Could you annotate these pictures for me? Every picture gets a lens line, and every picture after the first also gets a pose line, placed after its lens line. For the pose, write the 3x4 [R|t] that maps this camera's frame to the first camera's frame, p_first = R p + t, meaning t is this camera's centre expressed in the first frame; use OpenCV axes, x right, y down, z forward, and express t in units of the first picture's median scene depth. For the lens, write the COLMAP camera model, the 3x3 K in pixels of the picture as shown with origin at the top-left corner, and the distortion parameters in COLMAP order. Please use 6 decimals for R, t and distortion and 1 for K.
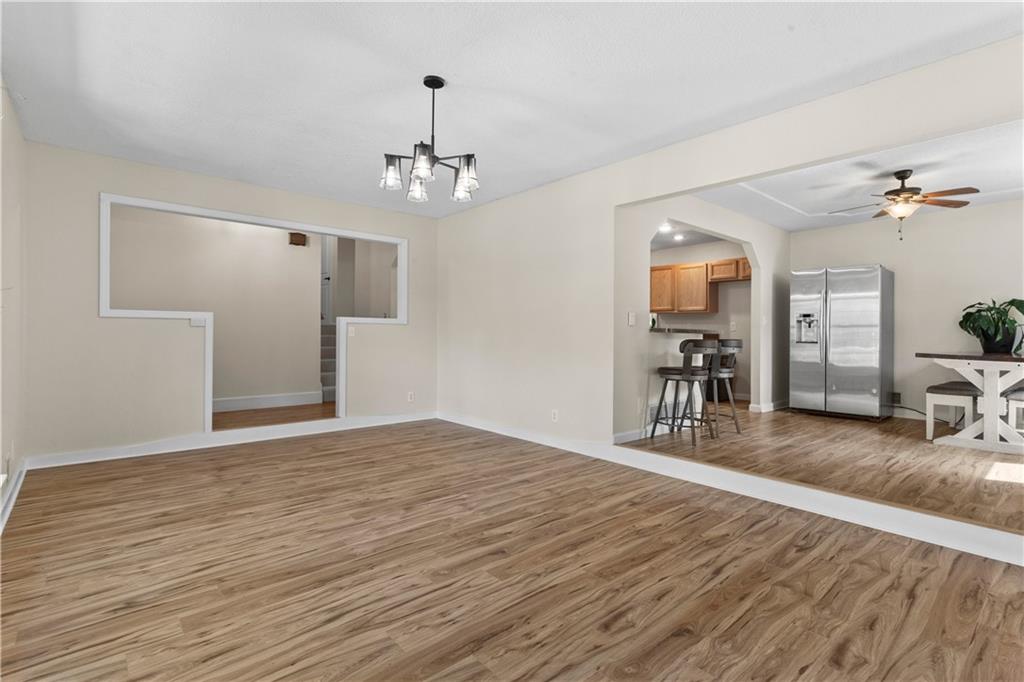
lens RADIAL K [[491.3, 0, 519.6], [0, 491.3, 337.1], [0, 0, 1]] dist [-0.002038, 0.004084]
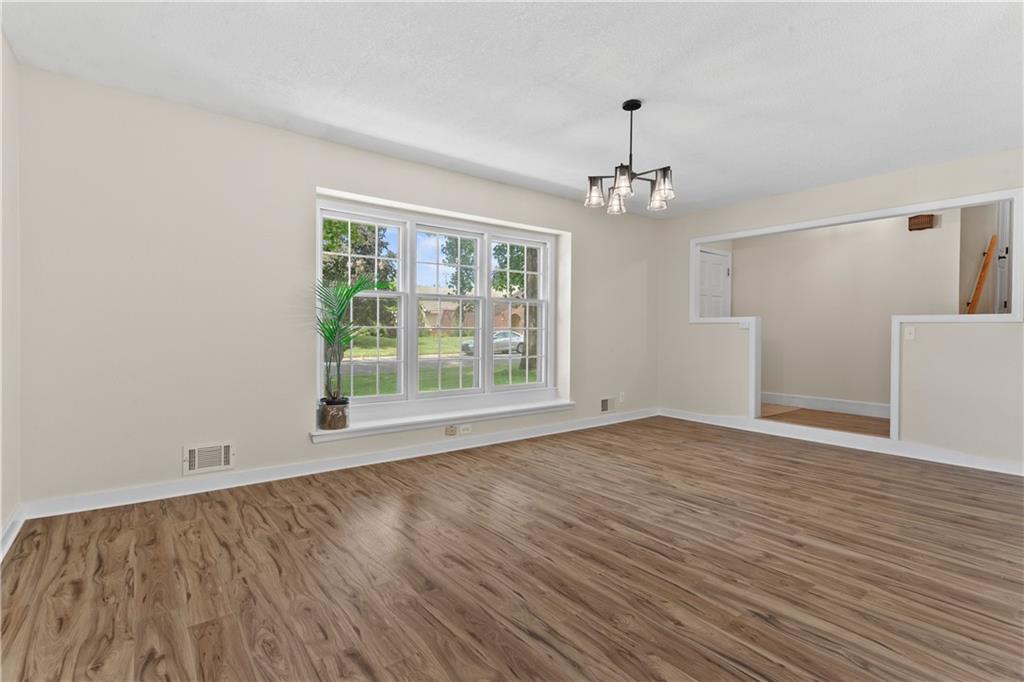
lens RADIAL K [[491.3, 0, 509.8], [0, 491.3, 335.7], [0, 0, 1]] dist [-0.002038, 0.004084]
pose [[-0.066713, 0.005744, -0.997756, 0.761774], [-0.015841, 0.999851, 0.006815, -0.004859], [0.997646, 0.016260, -0.066612, 0.644234]]
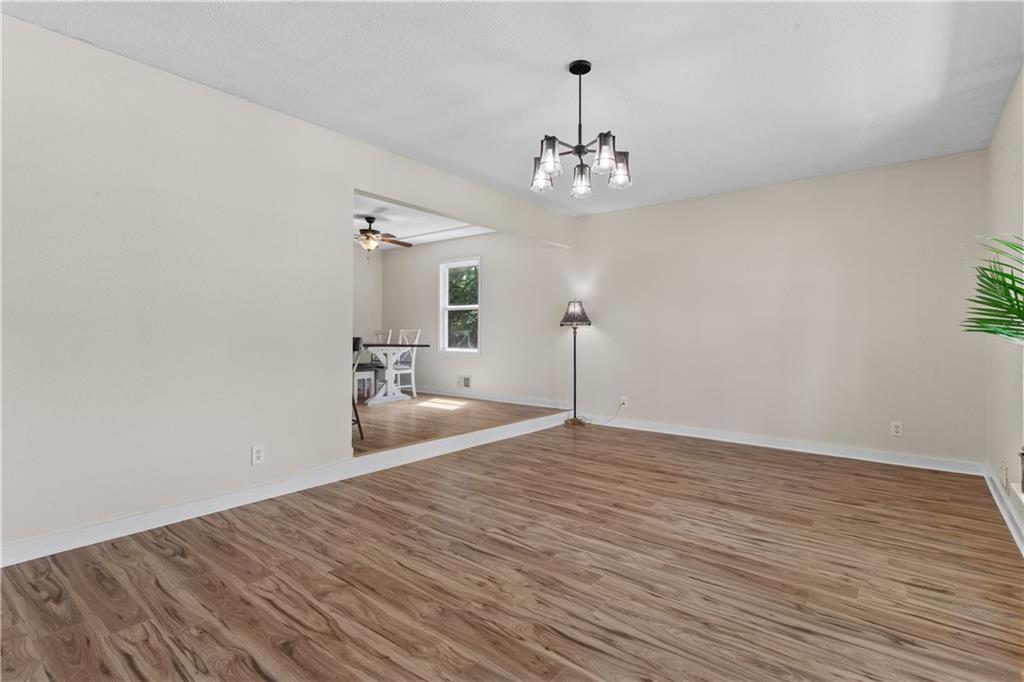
lens RADIAL K [[491.3, 0, 509.2], [0, 491.3, 338.4], [0, 0, 1]] dist [-0.002038, 0.004084]
pose [[-0.165983, -0.019021, 0.985945, -0.866375], [0.001804, 0.999806, 0.019592, -0.016991], [-0.986127, 0.005031, -0.165917, 1.030544]]
